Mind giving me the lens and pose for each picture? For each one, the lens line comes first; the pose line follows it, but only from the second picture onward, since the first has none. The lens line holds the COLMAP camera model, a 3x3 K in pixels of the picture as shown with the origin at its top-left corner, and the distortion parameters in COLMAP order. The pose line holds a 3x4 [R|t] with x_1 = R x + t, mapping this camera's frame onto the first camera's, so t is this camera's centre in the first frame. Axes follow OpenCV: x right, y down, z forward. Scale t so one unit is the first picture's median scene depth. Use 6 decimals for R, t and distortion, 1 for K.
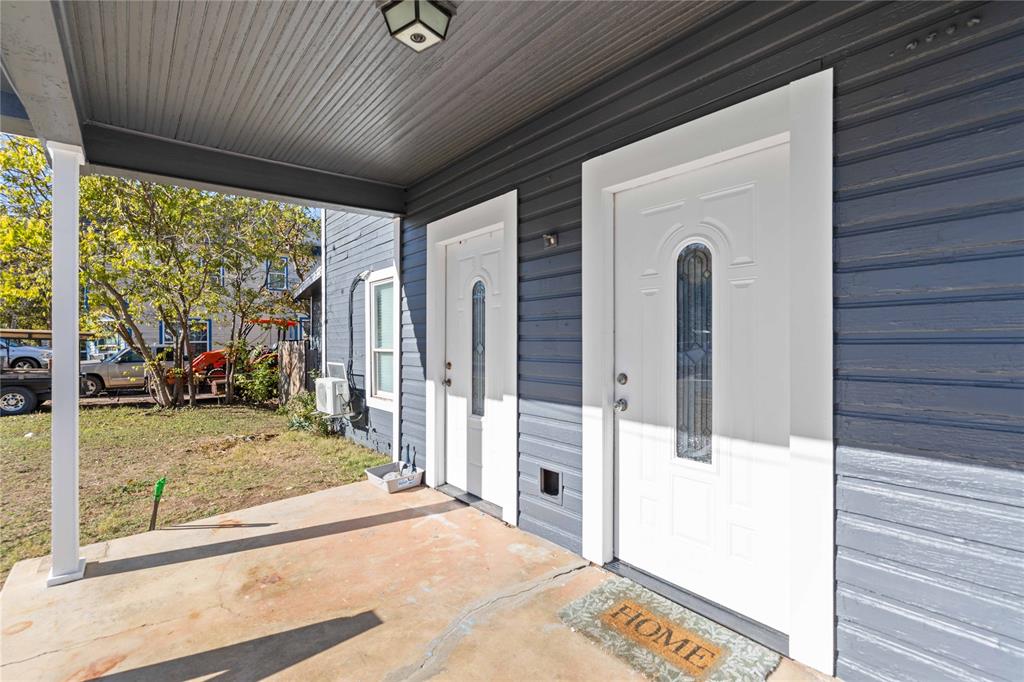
lens RADIAL K [[449.6, 0, 518.5], [0, 449.6, 338.1], [0, 0, 1]] dist [-0.001352, -0.000942]
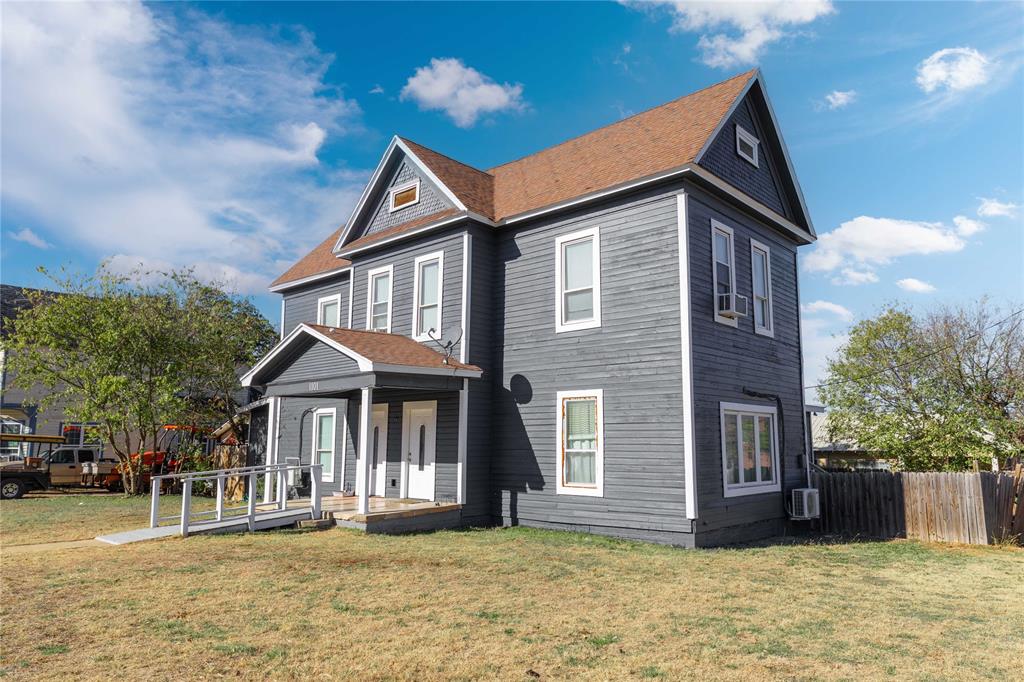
lens RADIAL K [[747.0, 0, 537.2], [0, 747.0, 366.3], [0, 0, 1]] dist [0.006187, 0.002865]
pose [[0.991731, 0.026176, 0.125640, 0.423104], [-0.012684, 0.994177, -0.107012, 0.001156], [-0.127709, 0.104534, 0.986287, -5.115523]]
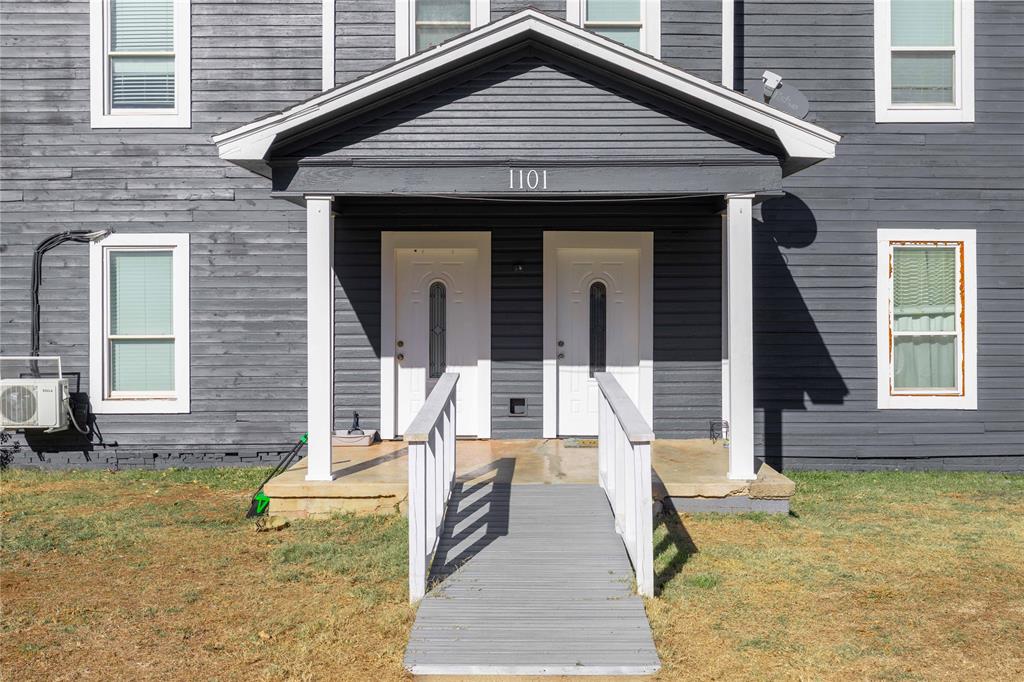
lens RADIAL K [[1031.5, 0, 541.1], [0, 1031.5, 362.6], [0, 0, 1]] dist [-0.014772, 0.000000]
pose [[0.641340, -0.021254, 0.766962, -2.742060], [-0.007046, 0.999411, 0.033587, 0.014996], [-0.767224, -0.026945, 0.640813, -1.528966]]
